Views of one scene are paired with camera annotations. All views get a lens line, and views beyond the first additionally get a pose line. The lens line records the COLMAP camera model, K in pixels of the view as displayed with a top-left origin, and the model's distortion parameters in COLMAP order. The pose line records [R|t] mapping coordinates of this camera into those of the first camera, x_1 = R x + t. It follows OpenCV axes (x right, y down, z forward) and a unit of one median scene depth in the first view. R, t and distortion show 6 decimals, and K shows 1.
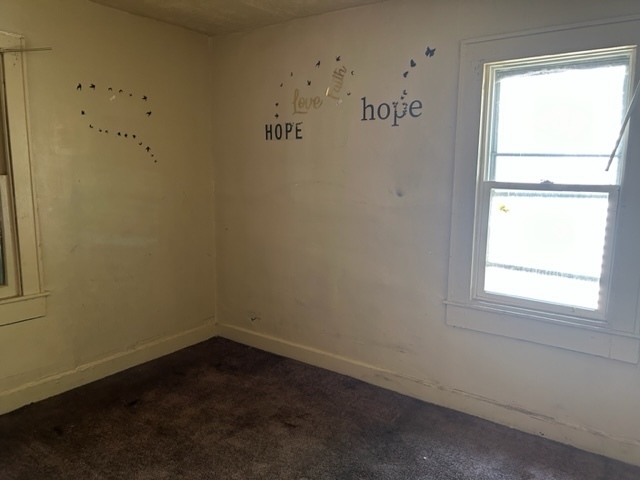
lens RADIAL K [[481.8, 0, 323.0], [0, 481.8, 233.5], [0, 0, 1]] dist [0.034912, -0.037477]
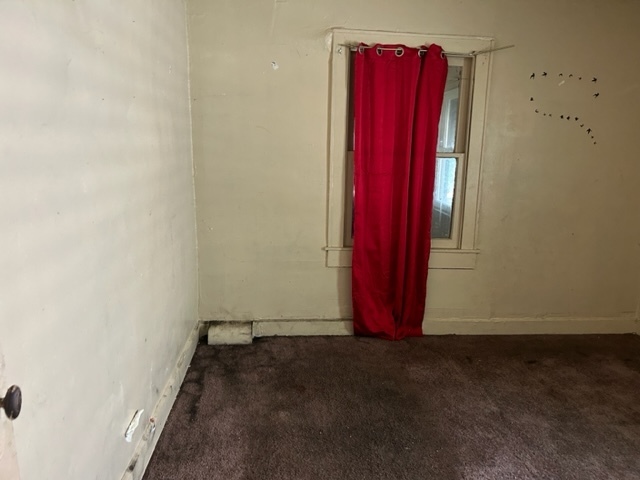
lens RADIAL K [[481.8, 0, 324.3], [0, 481.8, 240.6], [0, 0, 1]] dist [0.034912, -0.037477]
pose [[0.654154, 0.157475, -0.739787, 0.075510], [-0.121877, 0.987251, 0.102382, 0.018897], [0.746478, 0.023190, 0.665006, -0.101598]]
